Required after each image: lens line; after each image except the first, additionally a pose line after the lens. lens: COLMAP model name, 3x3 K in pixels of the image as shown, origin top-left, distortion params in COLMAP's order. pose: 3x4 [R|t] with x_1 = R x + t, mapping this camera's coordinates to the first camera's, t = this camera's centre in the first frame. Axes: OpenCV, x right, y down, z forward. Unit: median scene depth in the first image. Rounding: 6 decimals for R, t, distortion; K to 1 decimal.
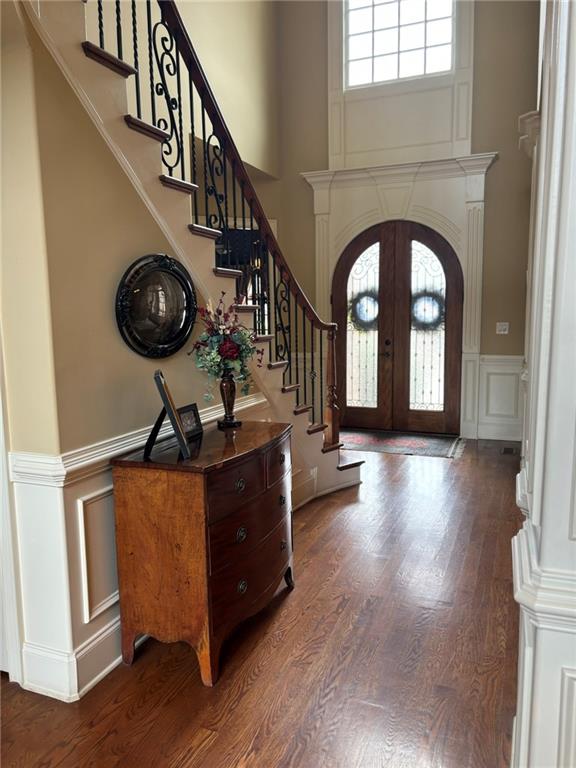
lens RADIAL K [[579.5, 0, 288.2], [0, 579.5, 385.8], [0, 0, 1]] dist [0.039924, -0.048501]
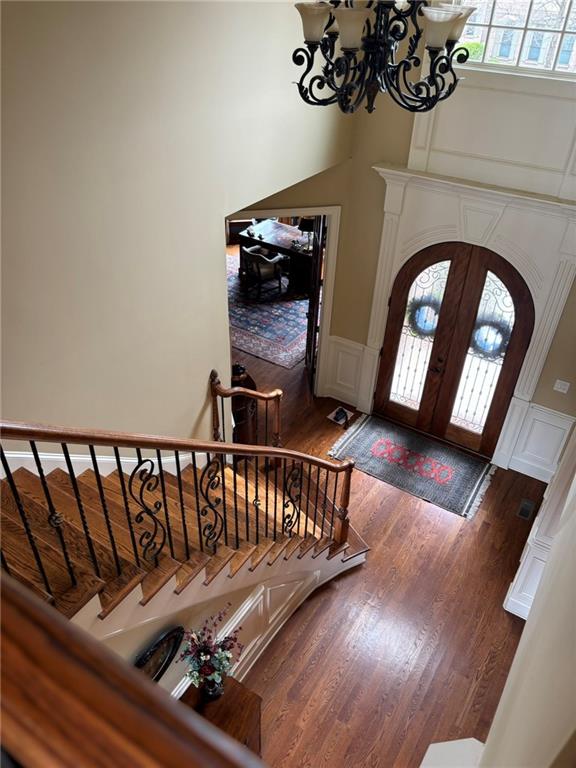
lens RADIAL K [[579.5, 0, 289.5], [0, 579.5, 384.7], [0, 0, 1]] dist [0.039924, -0.048501]
pose [[0.981646, 0.146171, -0.122499, 0.051837], [-0.069932, 0.873460, 0.481848, -0.482292], [0.177431, -0.464438, 0.867650, 0.110062]]
